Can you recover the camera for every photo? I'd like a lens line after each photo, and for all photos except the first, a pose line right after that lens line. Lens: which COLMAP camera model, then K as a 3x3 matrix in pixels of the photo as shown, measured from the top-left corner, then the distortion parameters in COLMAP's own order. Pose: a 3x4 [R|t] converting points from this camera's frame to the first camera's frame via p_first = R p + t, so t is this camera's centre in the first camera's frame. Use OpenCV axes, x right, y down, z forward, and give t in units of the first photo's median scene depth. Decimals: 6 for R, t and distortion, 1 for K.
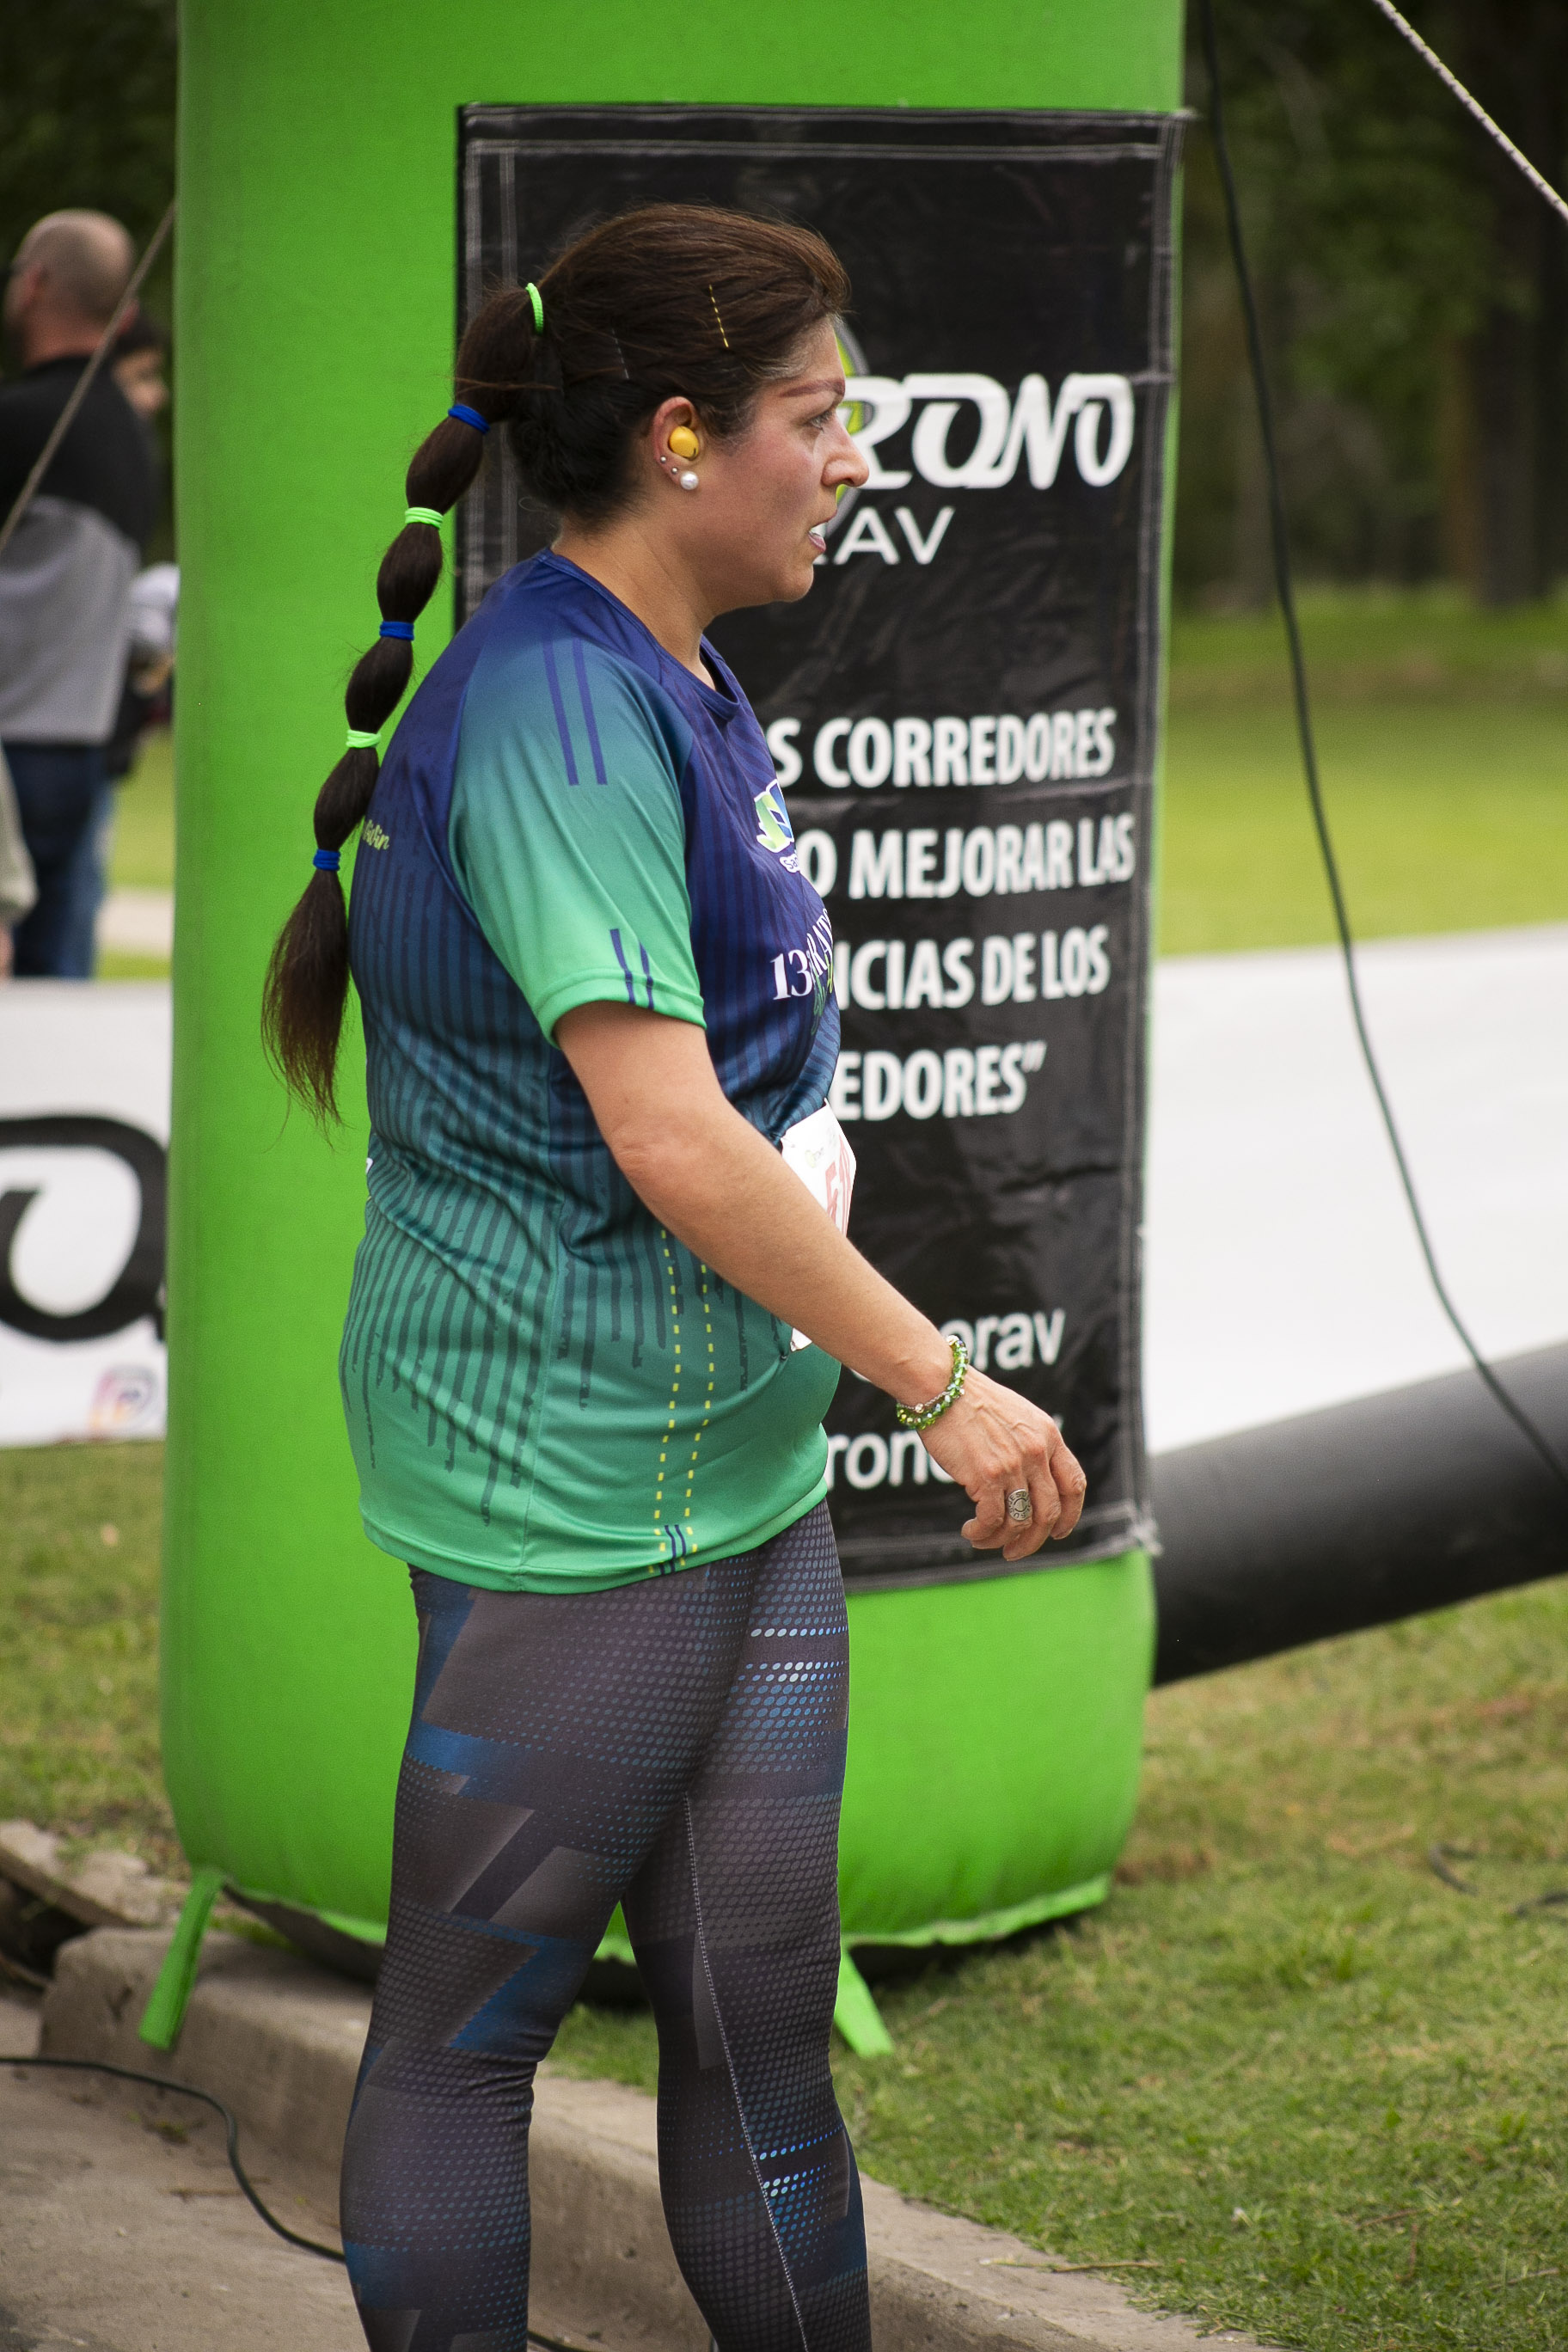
lens RADIAL K [[8918.8, 0, 784.0], [0, 8918.8, 1176.0], [0, 0, 1]] dist [0.837647, 1.569556]
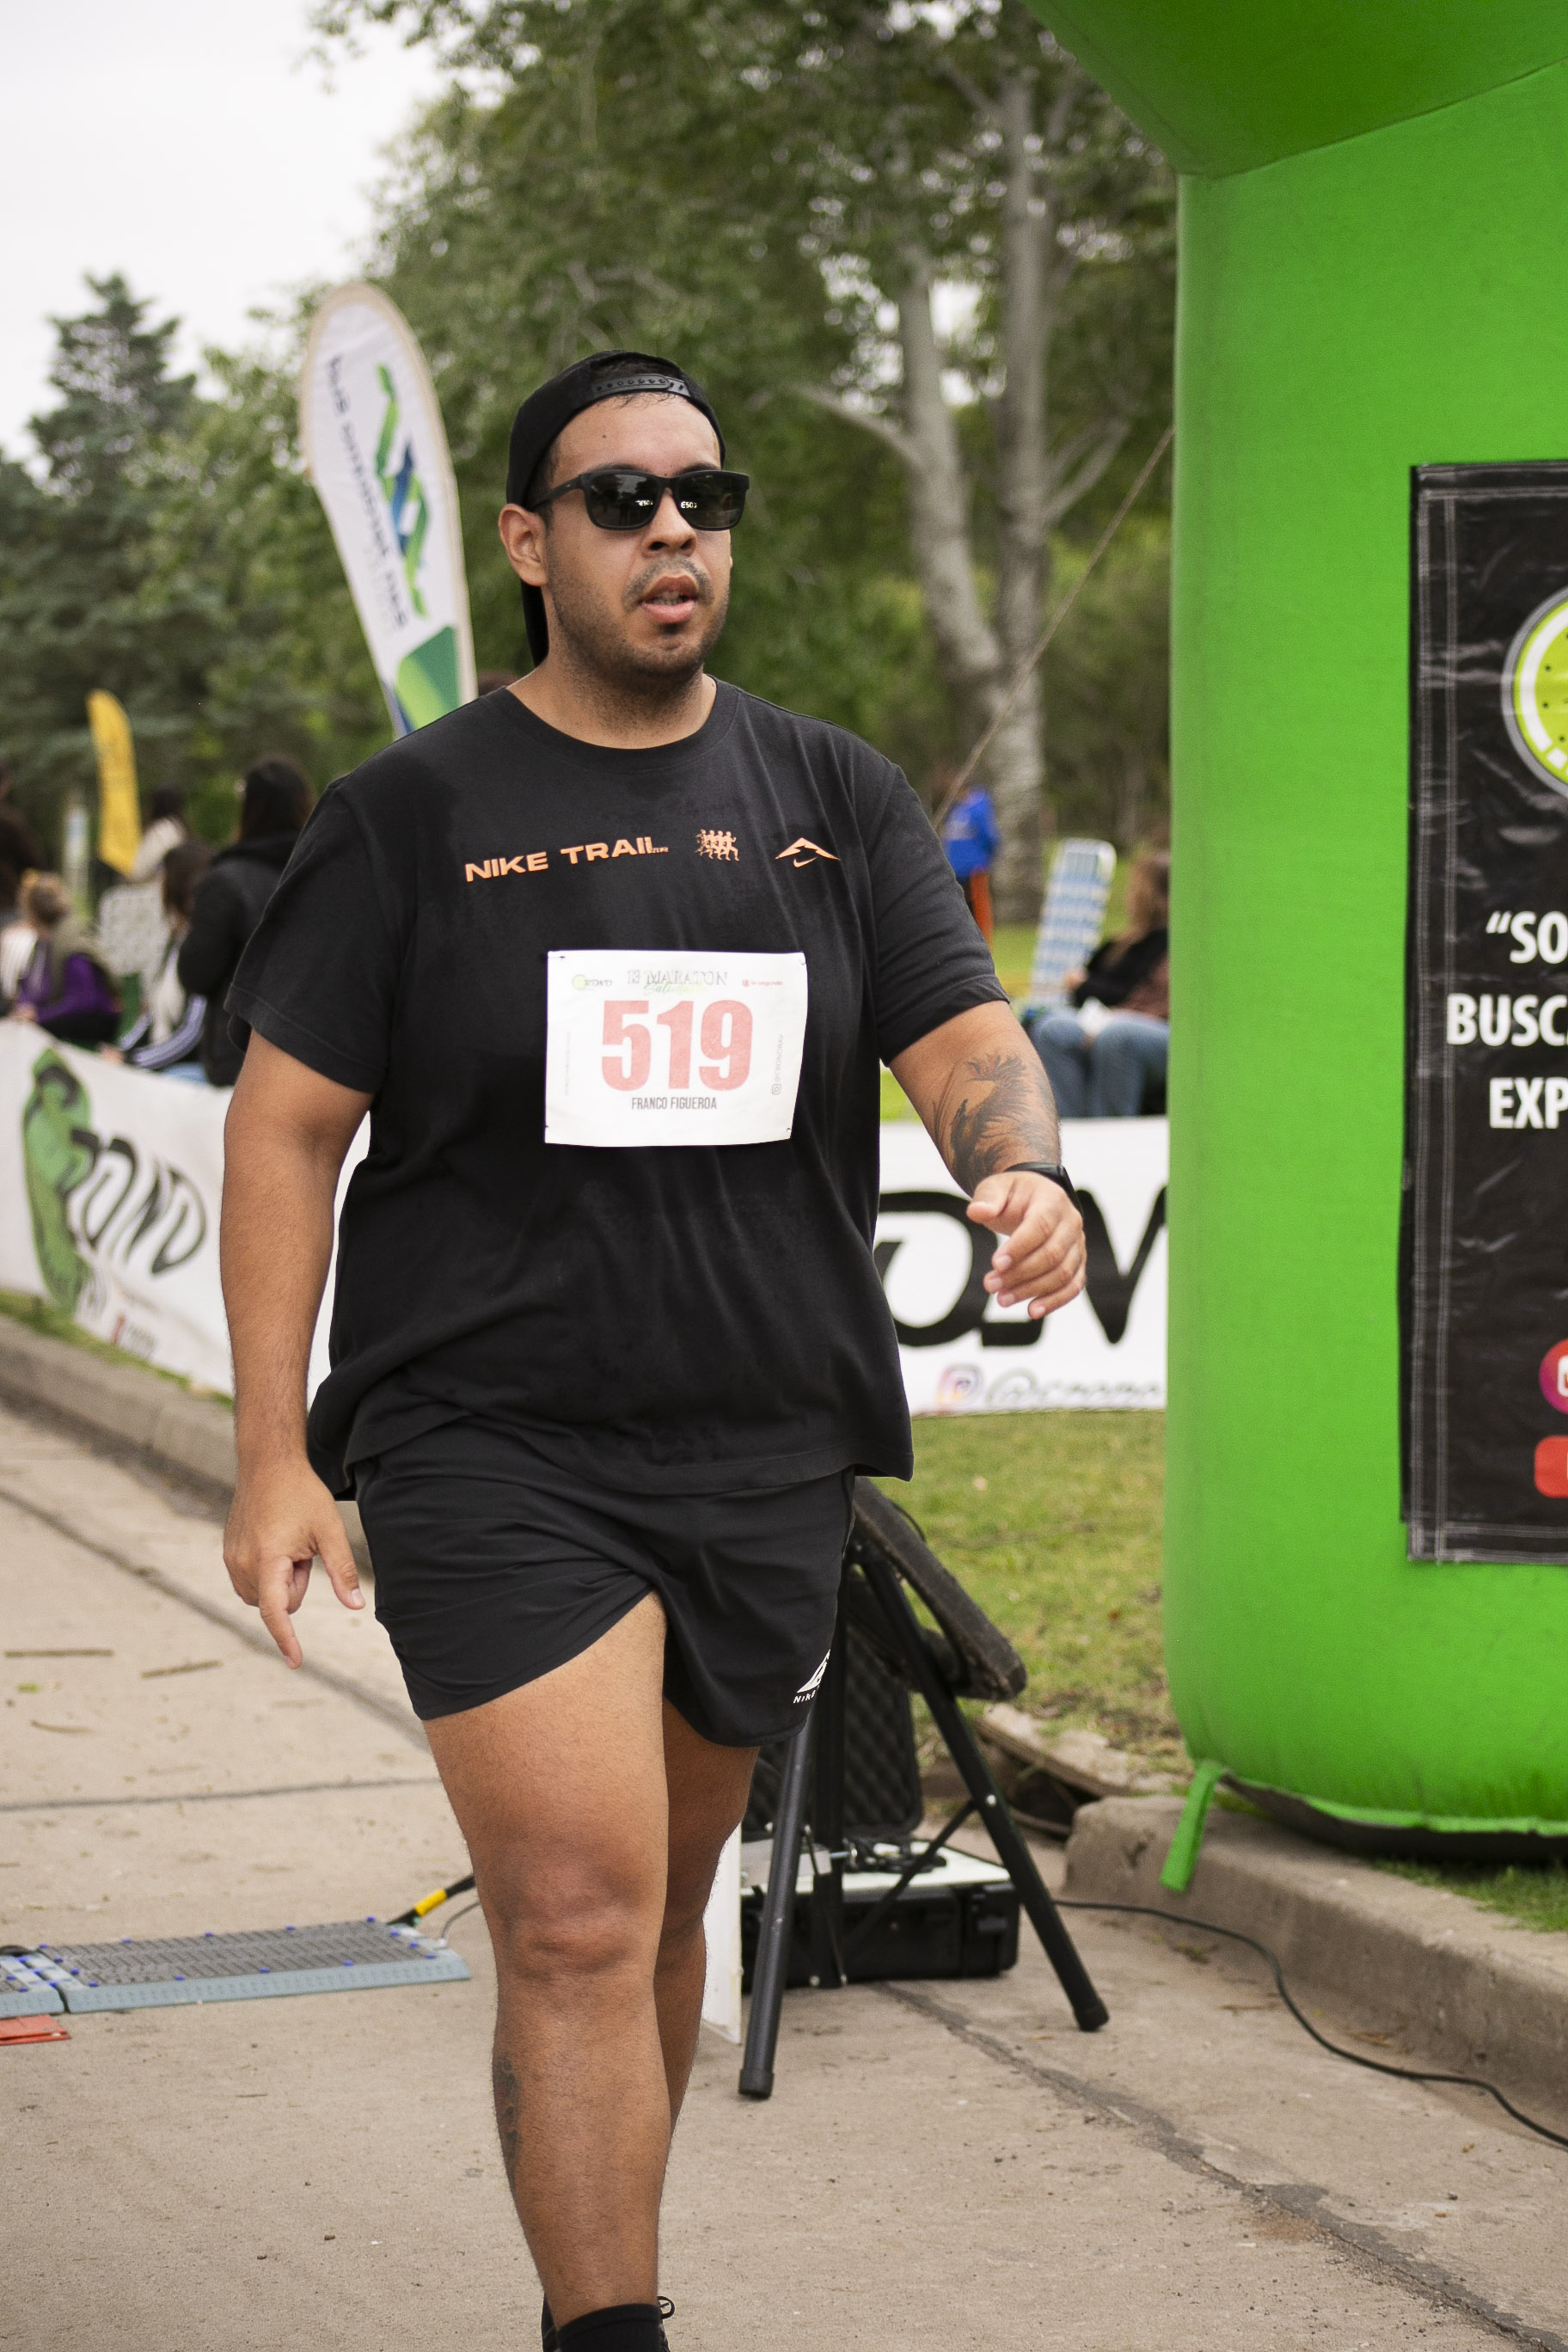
lens RADIAL K [[5262.9, 0, 784.0], [0, 5262.9, 1176.0], [0, 0, 1]] dist [-0.112501, 0.796038]
pose [[0.998898, -0.014379, -0.044683, -0.092443], [0.014275, 0.999895, -0.002651, -0.010819], [0.044716, 0.002010, 0.998998, 0.201714]]
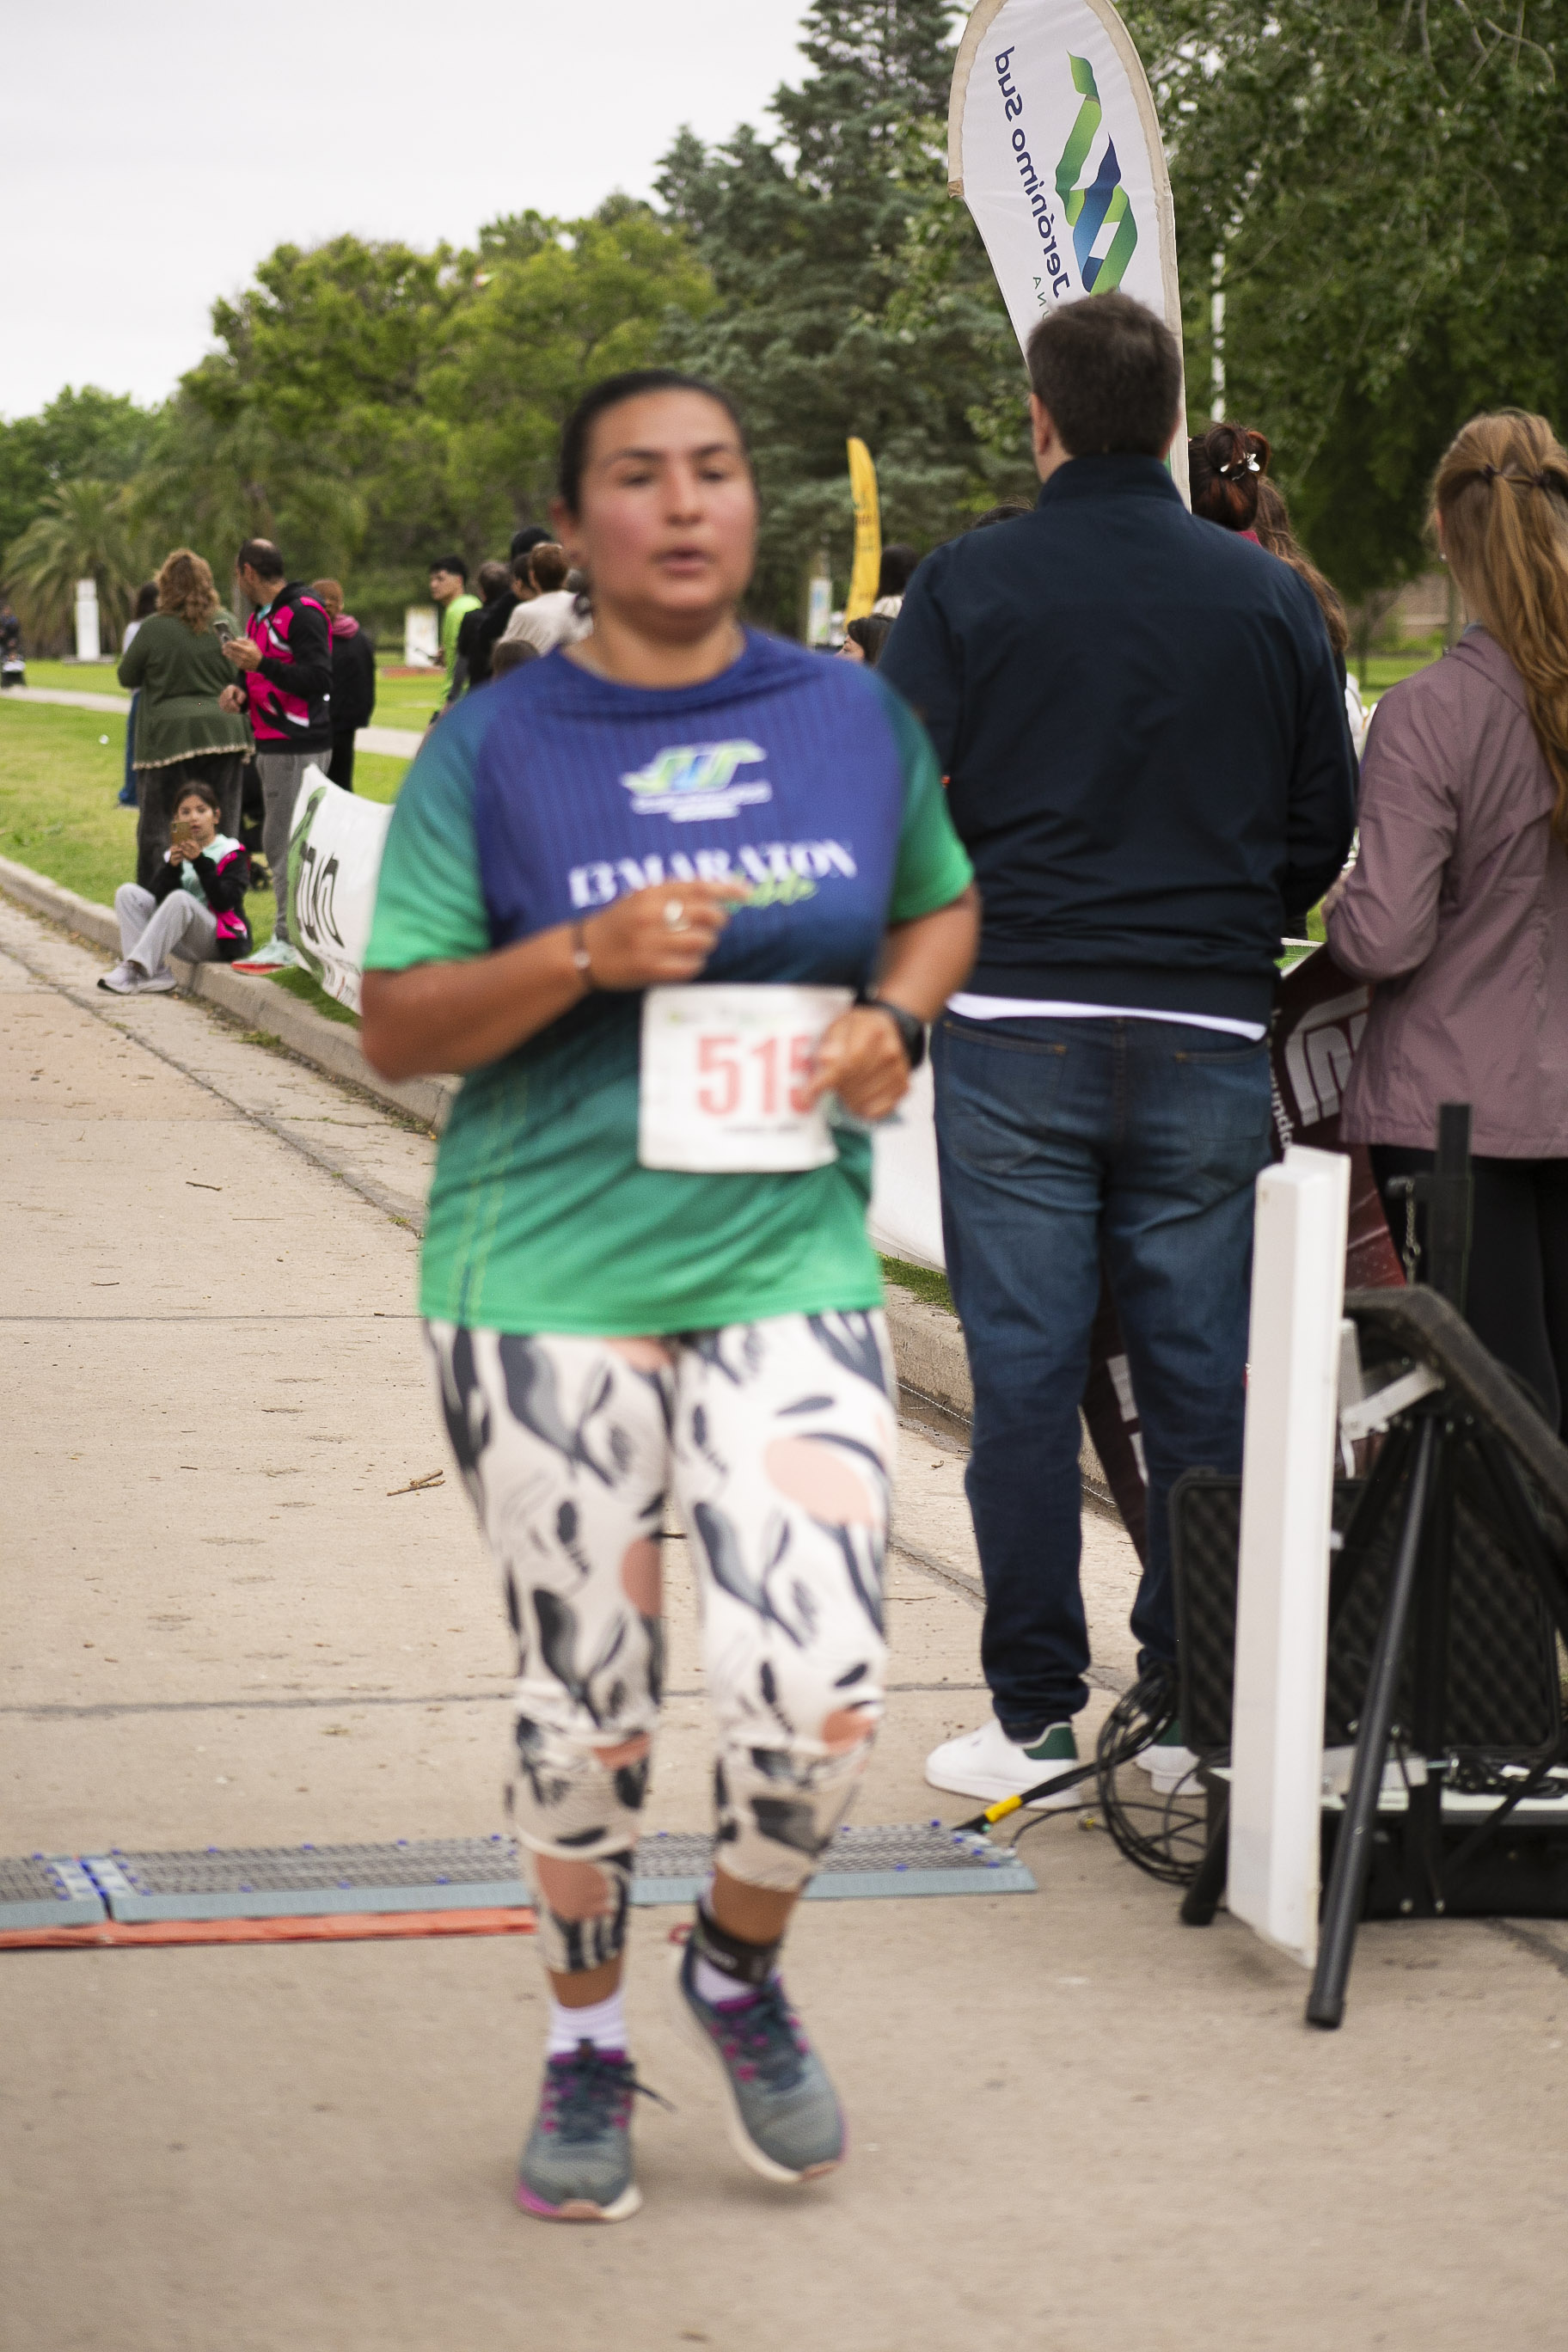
lens RADIAL K [[6475.2, 0, 784.0], [0, 6475.2, 1176.0], [0, 0, 1]] dist [0.179122, 1.607383]
pose [[0.982610, 0.018656, -0.184744, -0.051189], [-0.015409, 0.999701, 0.018996, -0.005549], [0.185043, -0.015819, 0.982603, 0.125718]]
